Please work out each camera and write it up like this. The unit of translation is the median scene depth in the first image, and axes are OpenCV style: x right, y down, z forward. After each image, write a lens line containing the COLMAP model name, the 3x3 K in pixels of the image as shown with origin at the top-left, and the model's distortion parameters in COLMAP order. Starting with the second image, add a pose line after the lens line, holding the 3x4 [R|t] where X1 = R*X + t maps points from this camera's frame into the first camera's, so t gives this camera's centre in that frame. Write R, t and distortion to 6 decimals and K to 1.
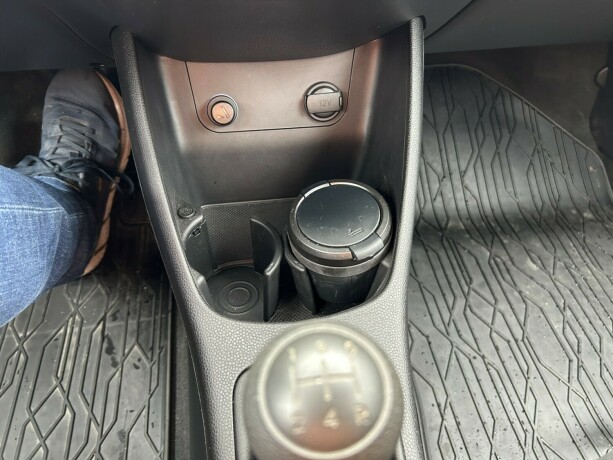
lens RADIAL K [[469.7, 0, 306.6], [0, 469.7, 218.3], [0, 0, 1]] dist [0.012295, 0.004996]
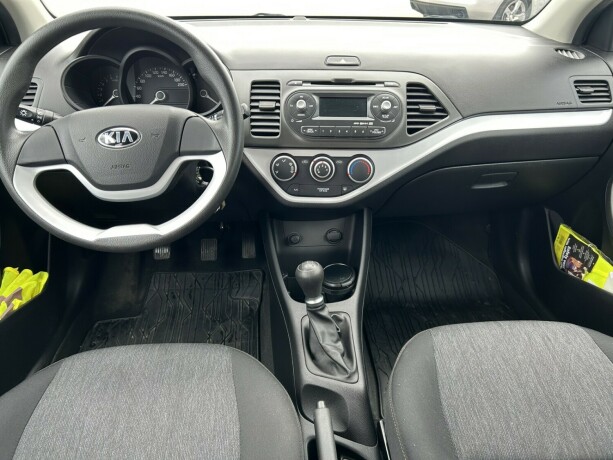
lens RADIAL K [[461.1, 0, 306.5], [0, 461.1, 230.0], [0, 0, 1]] dist [0.059013, -0.073360]
pose [[0.998072, 0.016625, -0.059797, 0.024485], [-0.032257, 0.962060, -0.270925, 0.255516], [0.053024, 0.272332, 0.960741, -0.900899]]
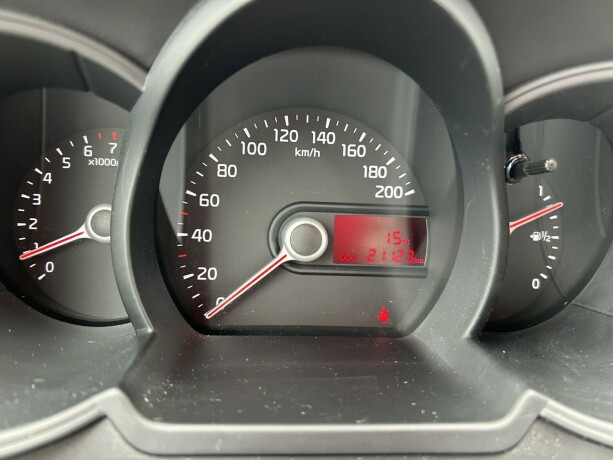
lens RADIAL K [[476.3, 0, 307.0], [0, 476.3, 238.2], [0, 0, 1]] dist [0.114413, -0.163534]
pose [[0.997315, 0.059506, -0.042682, -0.485620], [-0.071281, 0.922412, -0.379573, -0.372908], [0.016783, 0.381596, 0.924177, 0.009129]]
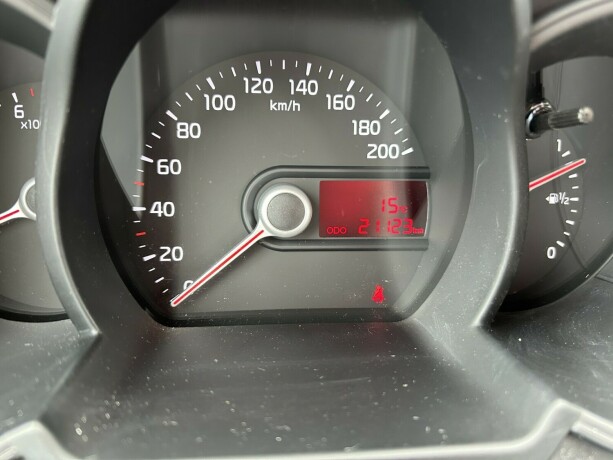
lens RADIAL K [[461.1, 0, 306.5], [0, 461.1, 230.0], [0, 0, 1]] dist [0.059013, -0.073360]
pose [[0.998733, 0.037121, -0.033987, -0.478823], [-0.045593, 0.953288, -0.298603, -0.405884], [0.021315, 0.299774, 0.953772, 0.059340]]
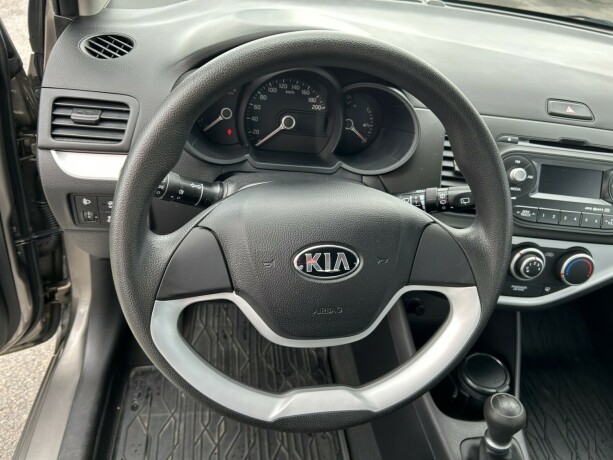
lens RADIAL K [[461.1, 0, 306.5], [0, 461.1, 230.0], [0, 0, 1]] dist [0.059013, -0.073360]
pose [[0.993247, 0.102606, 0.054155, -0.491797], [-0.093575, 0.984415, -0.148902, -0.132764], [-0.068589, 0.142829, 0.987368, -0.615889]]
